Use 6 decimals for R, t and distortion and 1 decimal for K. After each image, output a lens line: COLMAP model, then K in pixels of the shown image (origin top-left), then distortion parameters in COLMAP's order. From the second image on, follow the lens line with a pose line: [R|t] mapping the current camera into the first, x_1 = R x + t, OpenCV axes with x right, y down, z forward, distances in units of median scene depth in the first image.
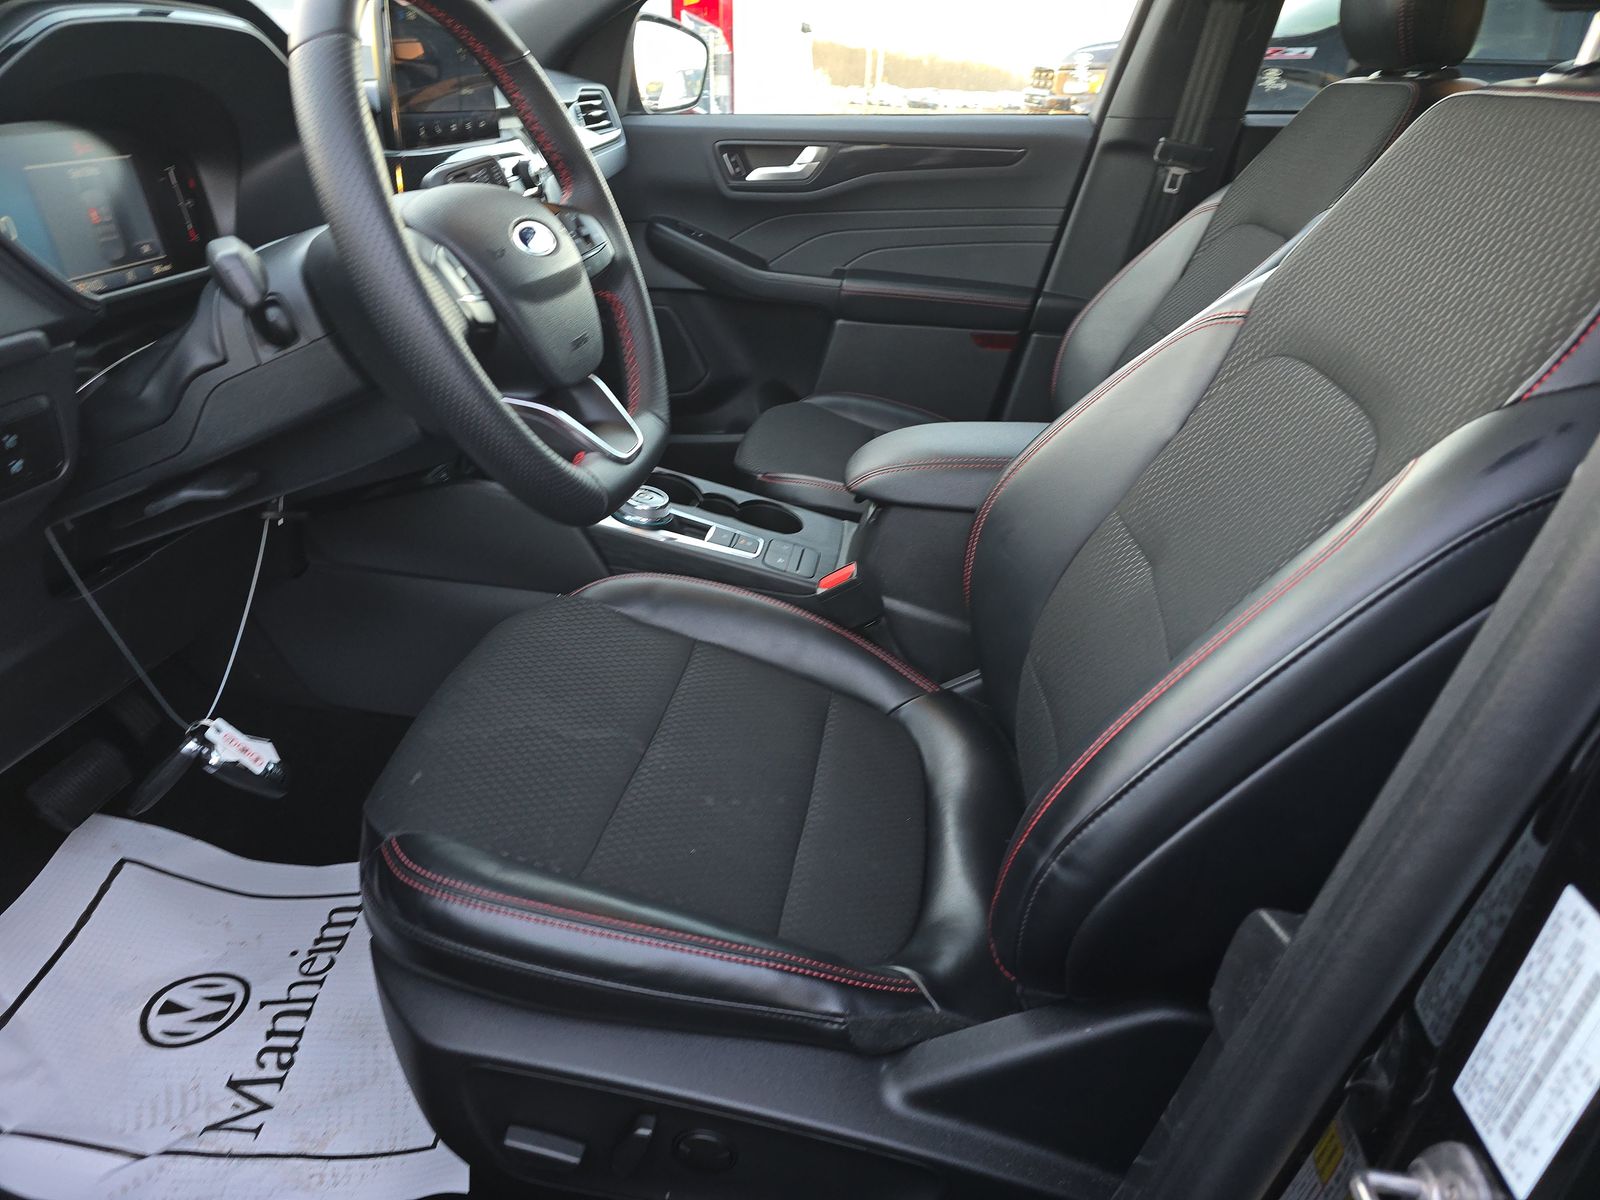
lens RADIAL K [[1071.2, 0, 800.0], [0, 1071.2, 600.0], [0, 0, 1]] dist [0.028813, -0.001756]
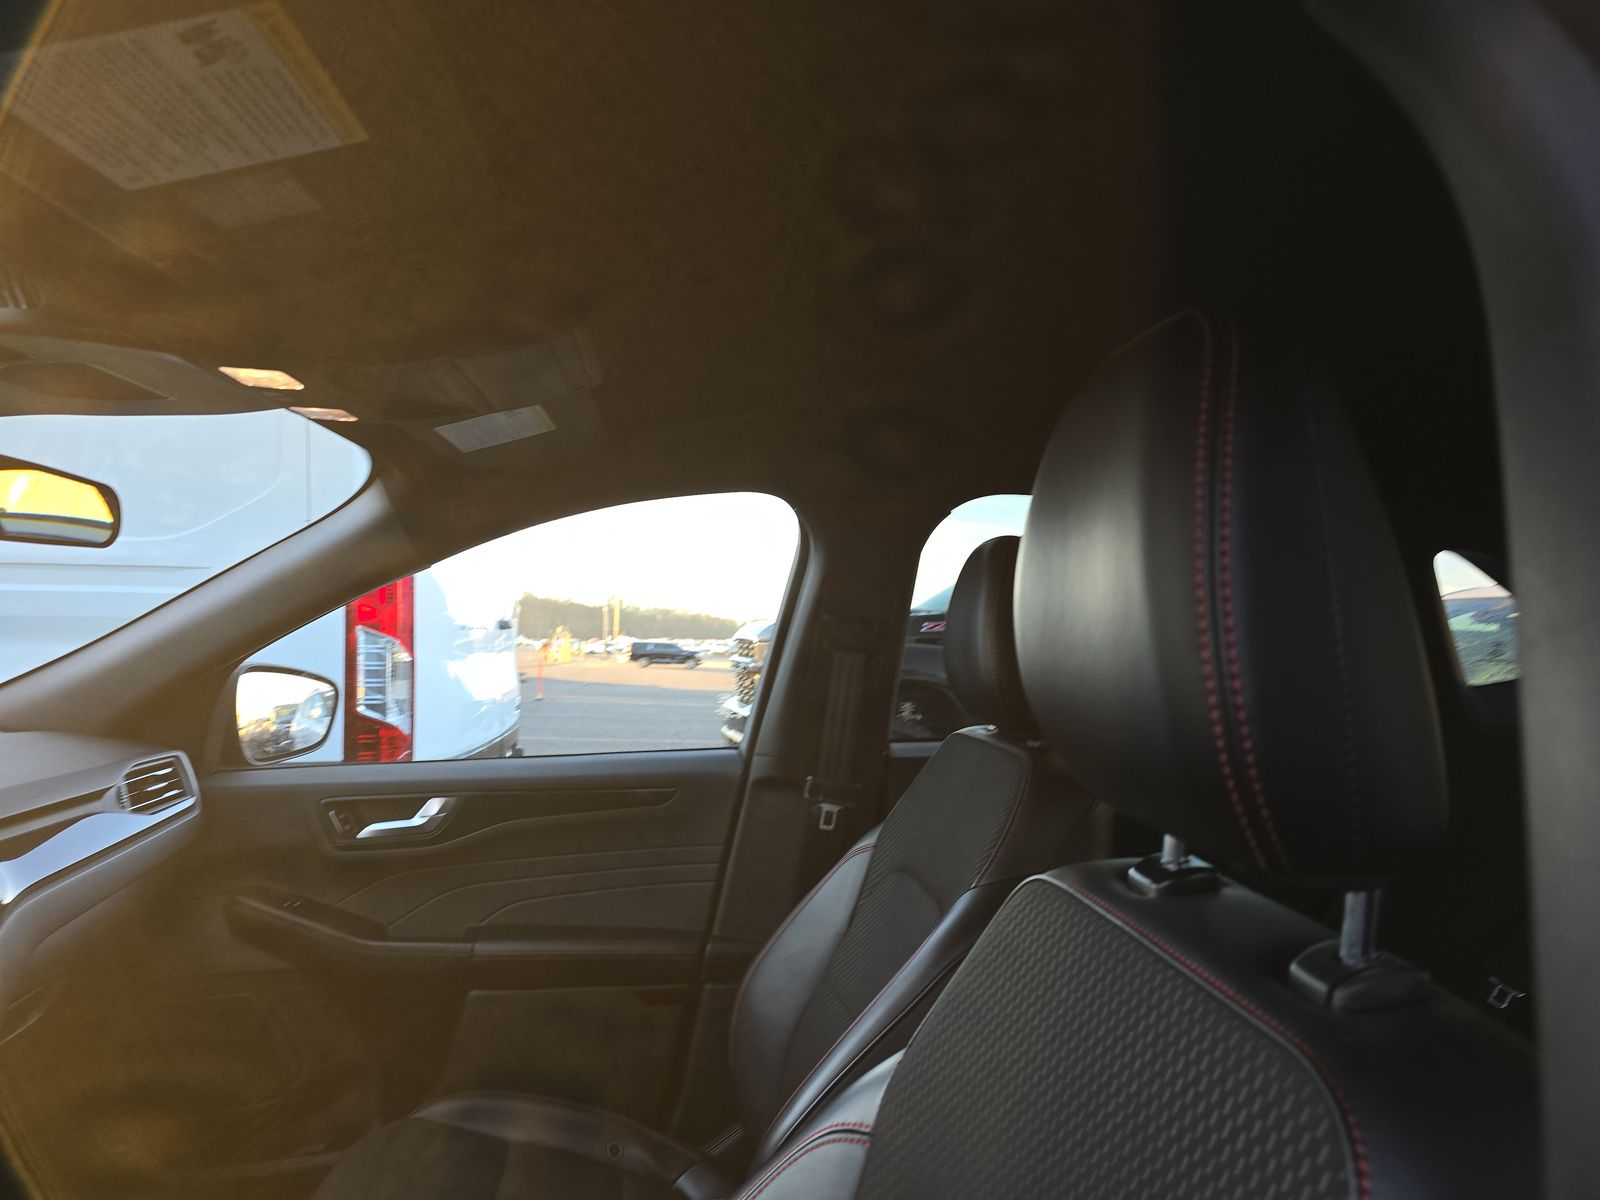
lens RADIAL K [[1071.2, 0, 800.0], [0, 1071.2, 600.0], [0, 0, 1]] dist [0.028813, -0.001756]
pose [[0.973066, -0.025299, 0.229133, 0.105955], [0.127064, 0.888200, -0.441537, -0.138317], [-0.192346, 0.458759, 0.867492, 0.098342]]
